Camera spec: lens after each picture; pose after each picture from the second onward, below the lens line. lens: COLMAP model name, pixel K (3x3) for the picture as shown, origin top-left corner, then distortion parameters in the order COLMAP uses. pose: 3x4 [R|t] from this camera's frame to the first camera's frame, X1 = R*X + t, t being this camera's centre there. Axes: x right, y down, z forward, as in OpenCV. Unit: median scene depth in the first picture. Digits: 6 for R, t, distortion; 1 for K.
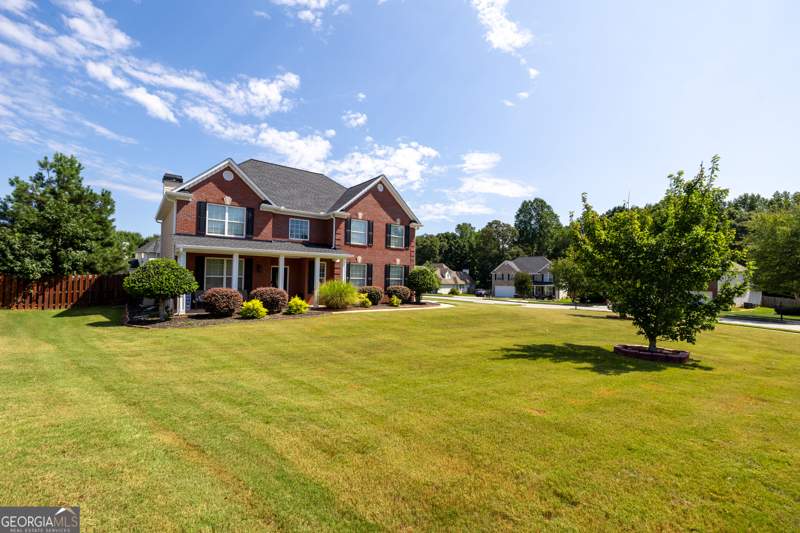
lens RADIAL K [[339.5, 0, 400.0], [0, 339.5, 266.5], [0, 0, 1]] dist [0.000818, 0.000416]
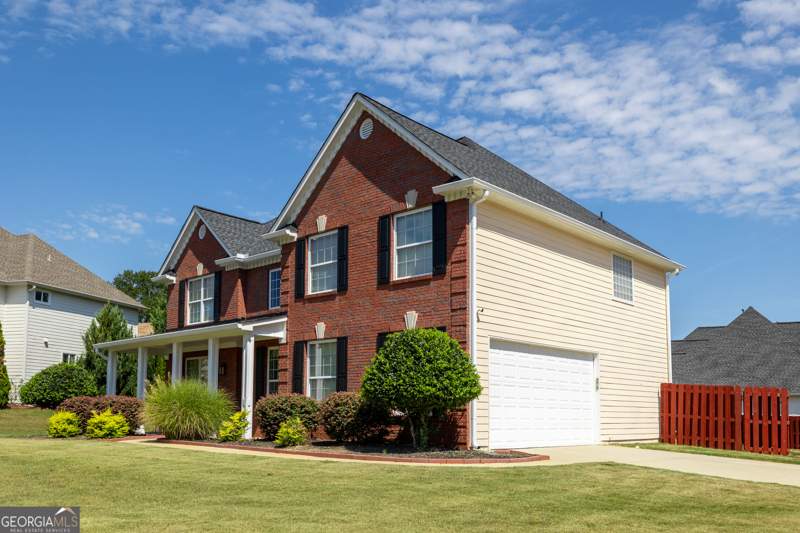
lens RADIAL K [[692.6, 0, 402.5], [0, 692.6, 355.4], [0, 0, 1]] dist [-0.001674, 0.001524]
pose [[0.130198, -0.090271, -0.987370, 0.730715], [0.033071, 0.995688, -0.086671, 0.086746], [0.990936, -0.021369, 0.132622, 1.024084]]
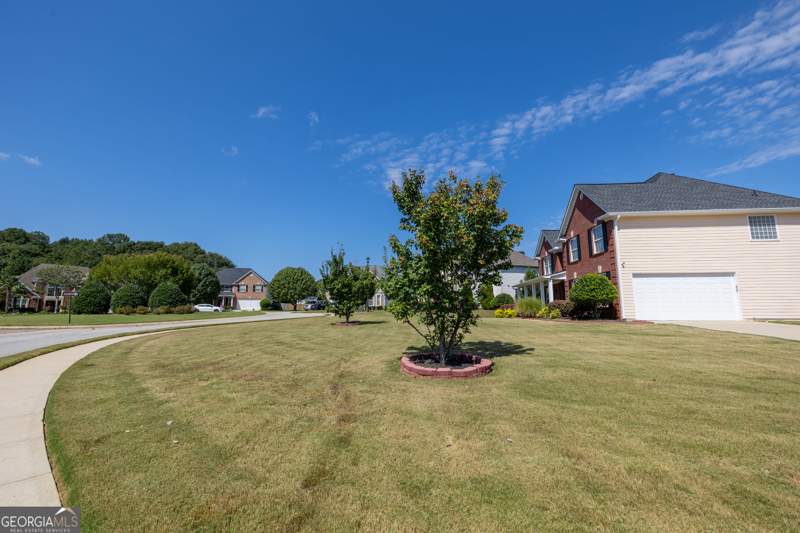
lens RADIAL K [[339.5, 0, 400.0], [0, 339.5, 266.5], [0, 0, 1]] dist [0.000818, 0.000416]
pose [[-0.685226, -0.107003, -0.720428, 1.045002], [0.027151, 0.984709, -0.172080, 0.122297], [0.727824, -0.137474, -0.671843, 1.362443]]
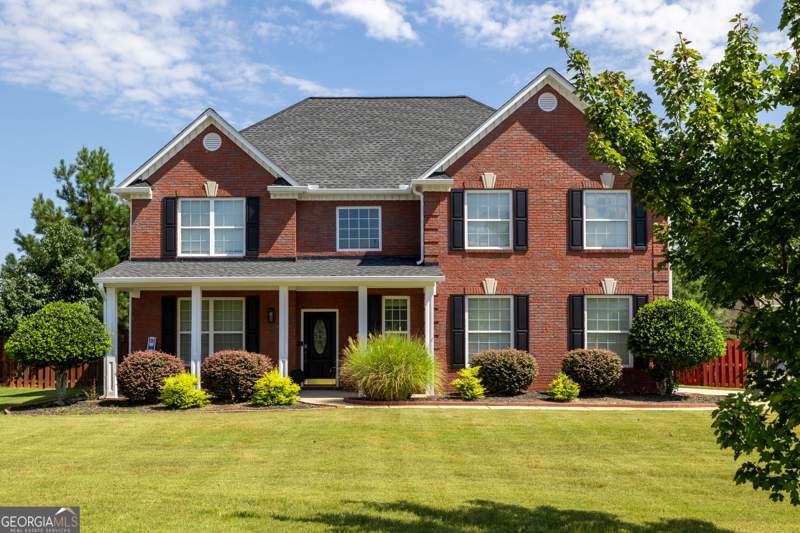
lens RADIAL K [[822.6, 0, 398.6], [0, 822.6, 320.0], [0, 0, 1]] dist [-0.000079, 0.002815]
pose [[0.779792, -0.033908, -0.625120, 0.435546], [0.035645, 0.999317, -0.009741, 0.027621], [0.625023, -0.014686, 0.780468, 0.151713]]
